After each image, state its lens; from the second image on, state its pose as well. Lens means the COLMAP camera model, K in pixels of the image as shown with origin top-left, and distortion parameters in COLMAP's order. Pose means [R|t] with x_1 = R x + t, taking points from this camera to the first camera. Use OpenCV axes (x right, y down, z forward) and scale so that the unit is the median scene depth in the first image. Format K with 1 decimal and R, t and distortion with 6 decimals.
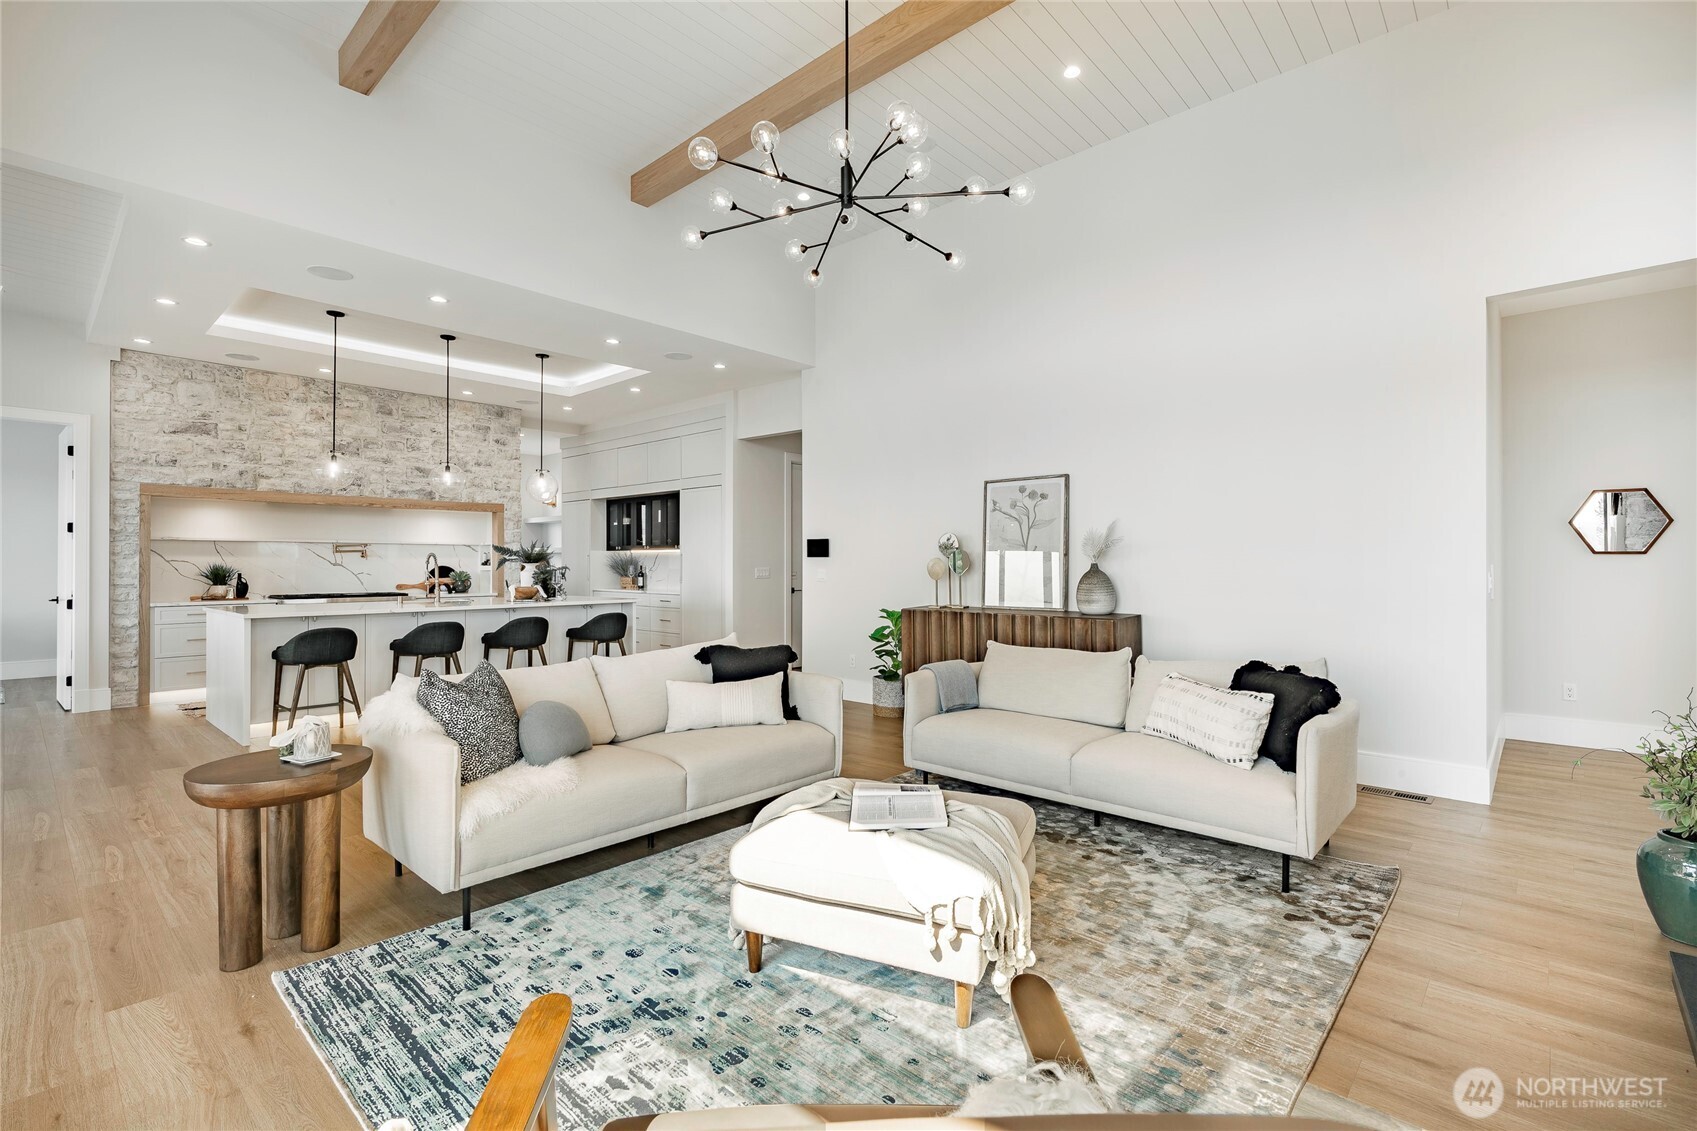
lens RADIAL K [[753.2, 0, 850.7], [0, 753.2, 557.0], [0, 0, 1]] dist [0.000598, -0.001443]
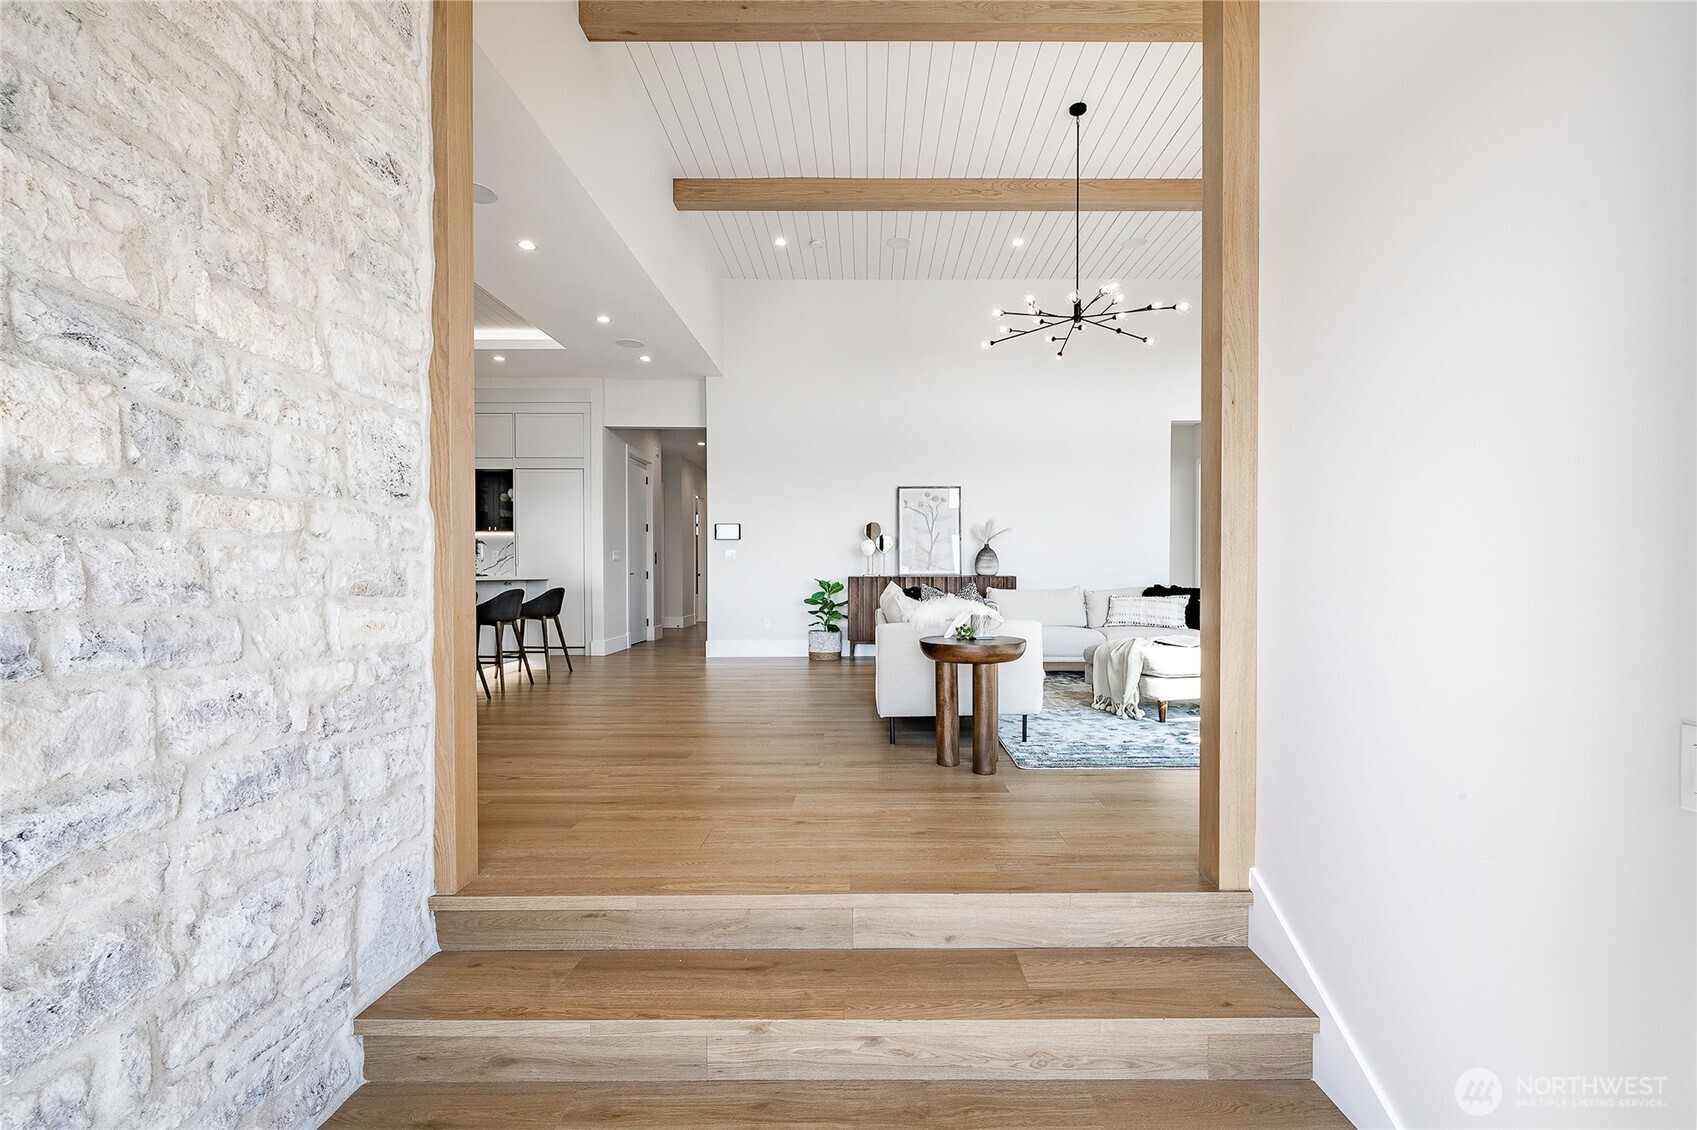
lens RADIAL K [[700.0, 0, 856.2], [0, 700.0, 578.9], [0, 0, 1]] dist [0.000392, 0.000044]
pose [[0.746342, -0.001244, 0.665562, -1.322652], [-0.007114, 0.999926, 0.009846, 0.106293], [-0.665525, -0.012083, 0.746278, 0.108061]]
